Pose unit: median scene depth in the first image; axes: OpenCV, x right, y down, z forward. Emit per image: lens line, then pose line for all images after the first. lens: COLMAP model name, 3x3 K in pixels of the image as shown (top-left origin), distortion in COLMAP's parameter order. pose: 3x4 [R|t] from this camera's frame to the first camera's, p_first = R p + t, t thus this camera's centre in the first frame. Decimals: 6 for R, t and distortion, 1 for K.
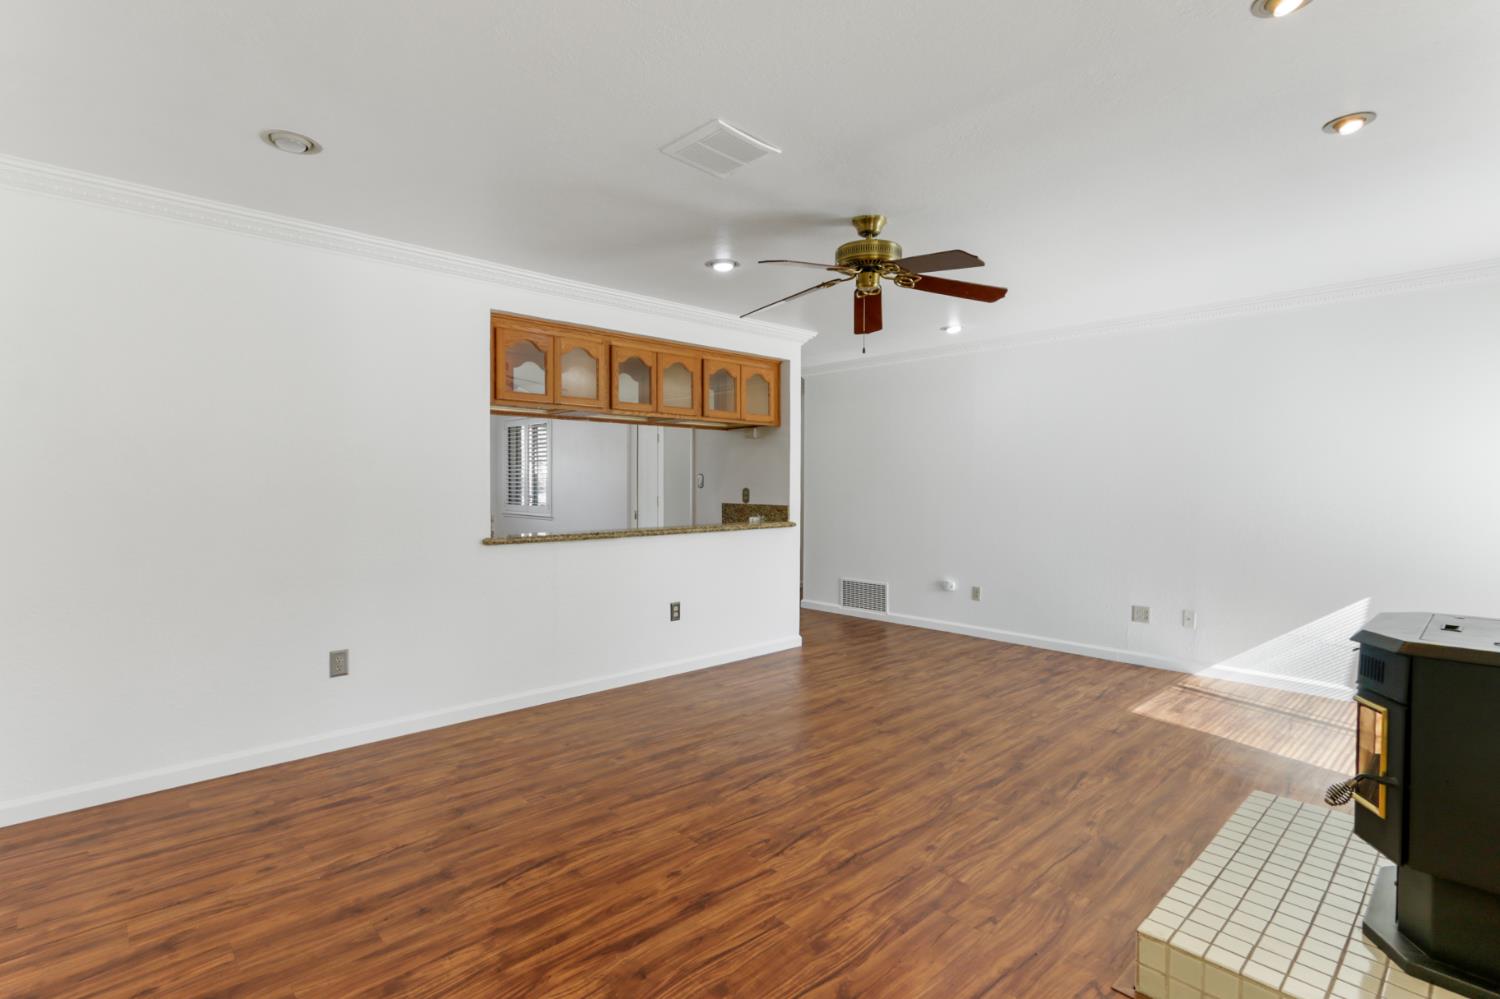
lens RADIAL K [[709.8, 0, 745.3], [0, 709.8, 504.7], [0, 0, 1]] dist [0.007125, 0.000966]
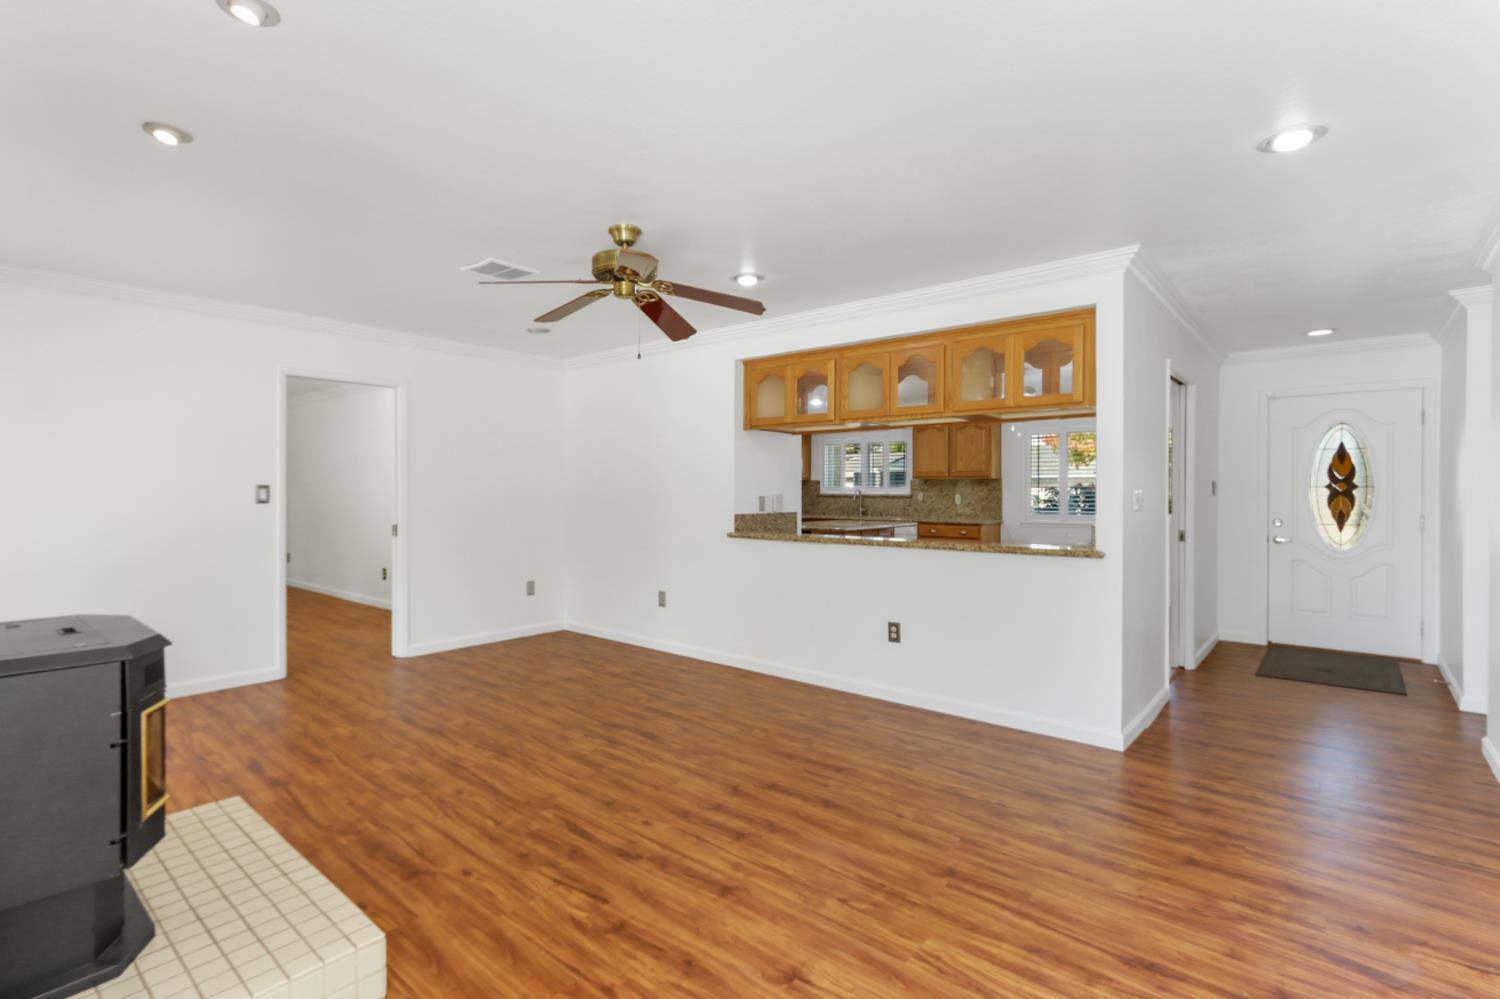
lens RADIAL K [[722.8, 0, 729.9], [0, 722.8, 492.9], [0, 0, 1]] dist [-0.002740, 0.005365]
pose [[0.094617, -0.000168, -0.995514, 1.159643], [-0.031517, 0.999498, -0.003165, -0.026300], [0.995015, 0.031676, 0.094565, 1.008773]]
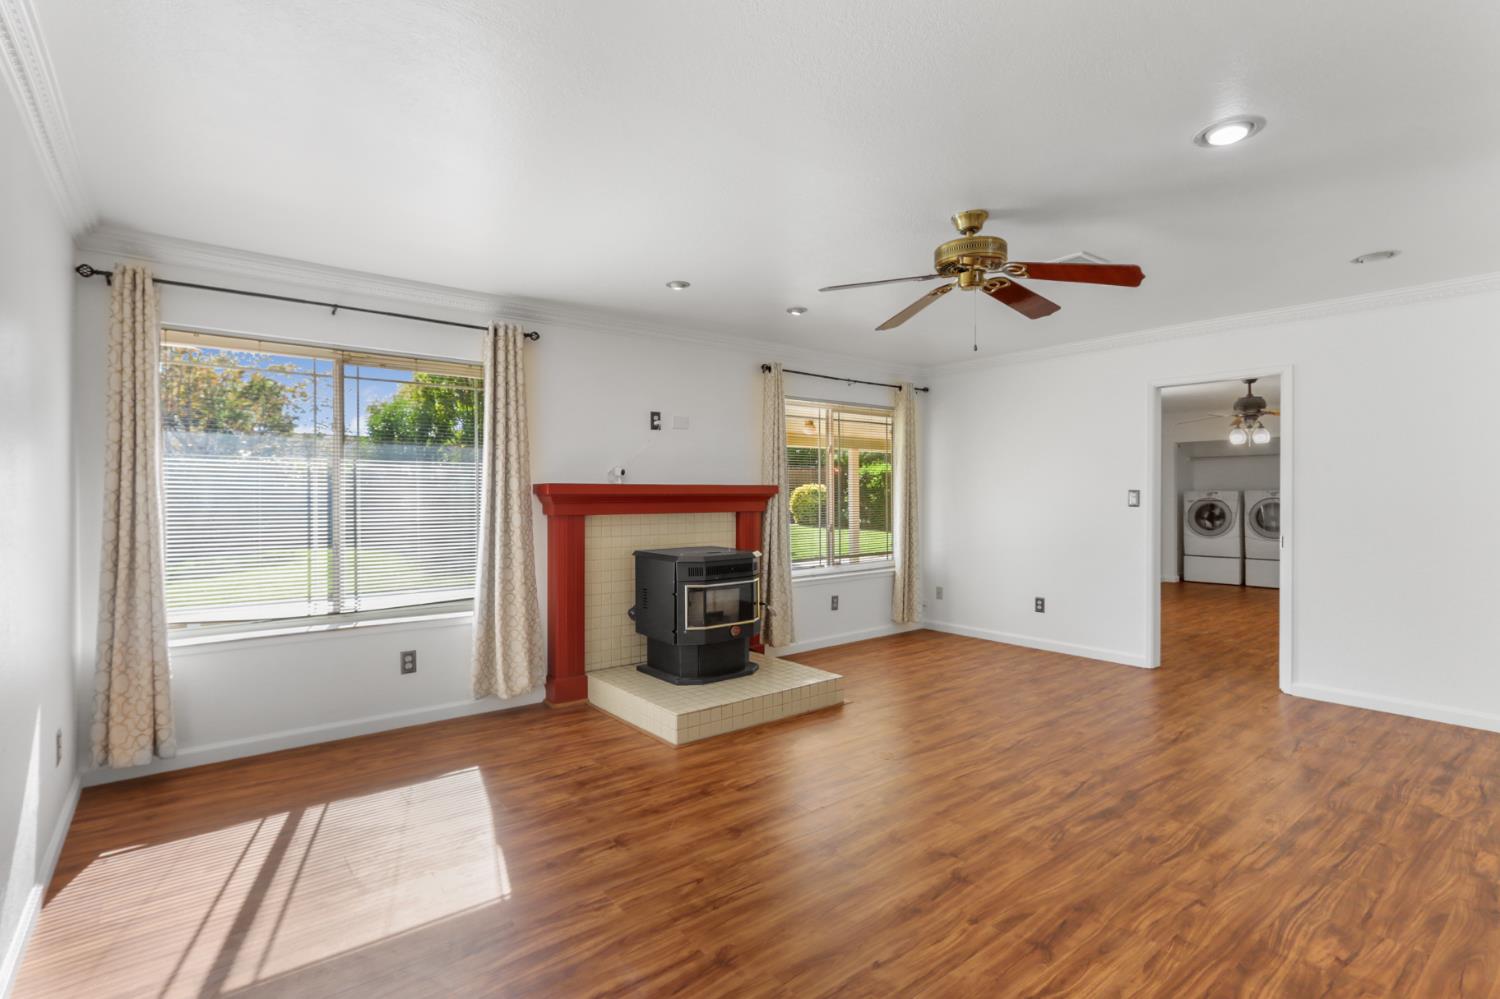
lens RADIAL K [[708.4, 0, 727.6], [0, 708.4, 491.1], [0, 0, 1]] dist [0.000418, 0.004866]
pose [[-0.994171, -0.002351, 0.107791, 0.376097], [0.000746, 0.999588, 0.028683, -0.062053], [-0.107814, 0.028596, -0.993760, 1.900228]]
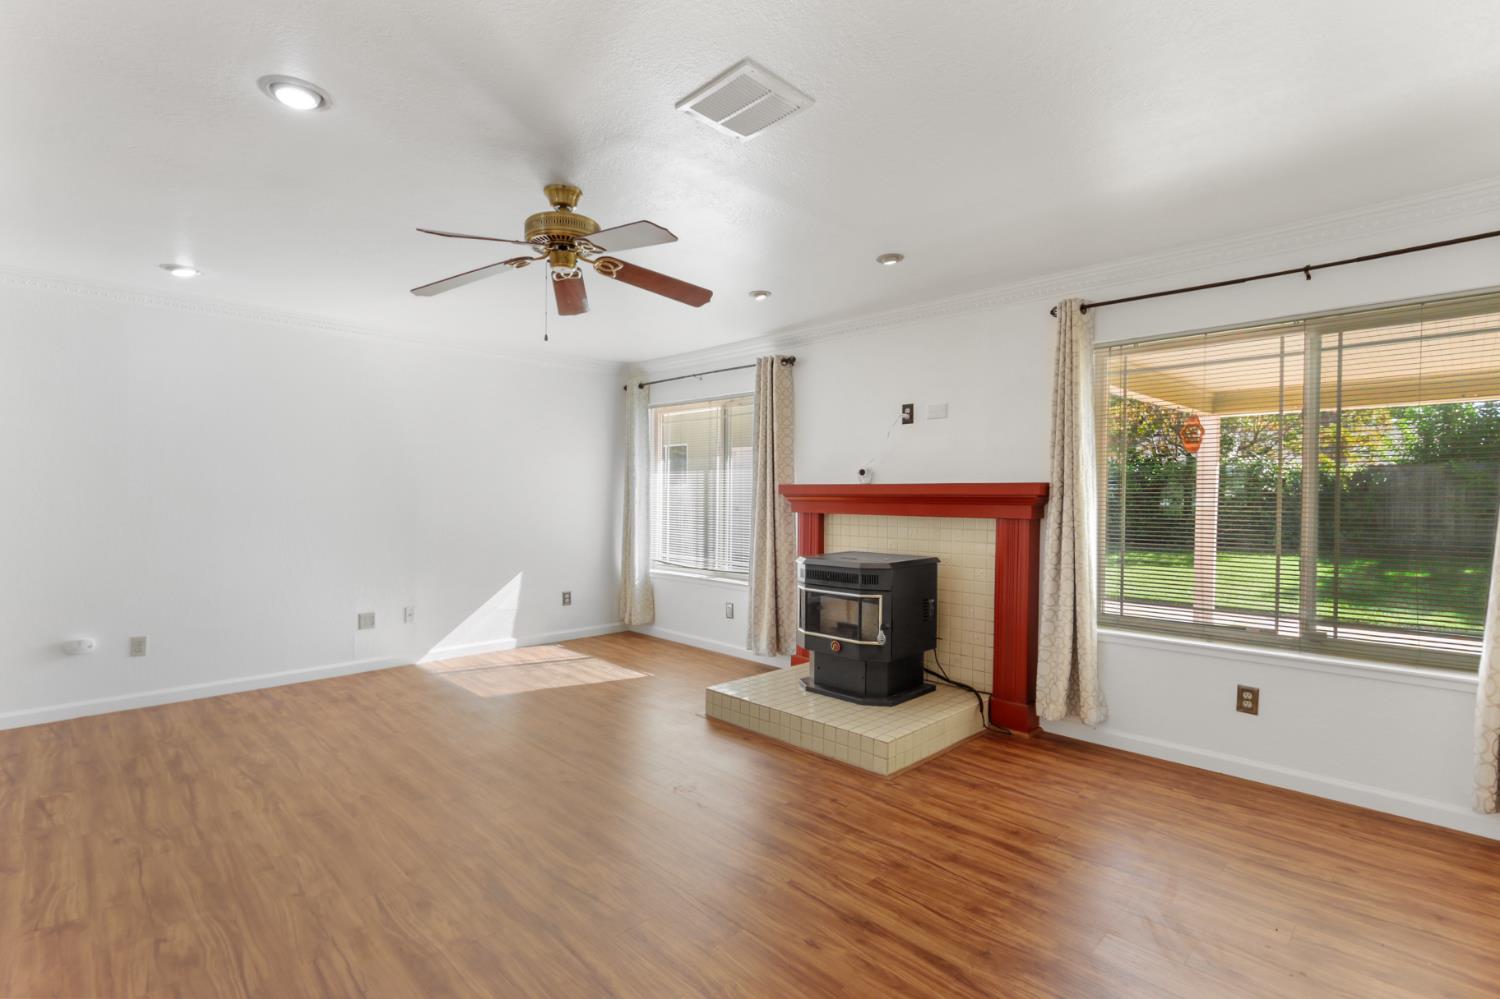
lens RADIAL K [[700.1, 0, 718.8], [0, 700.1, 496.5], [0, 0, 1]] dist [0.002398, 0.000716]
pose [[0.001079, -0.005390, 0.999985, -0.670791], [0.022417, 0.999734, 0.005364, -0.024045], [-0.999748, 0.022411, 0.001200, 0.774887]]
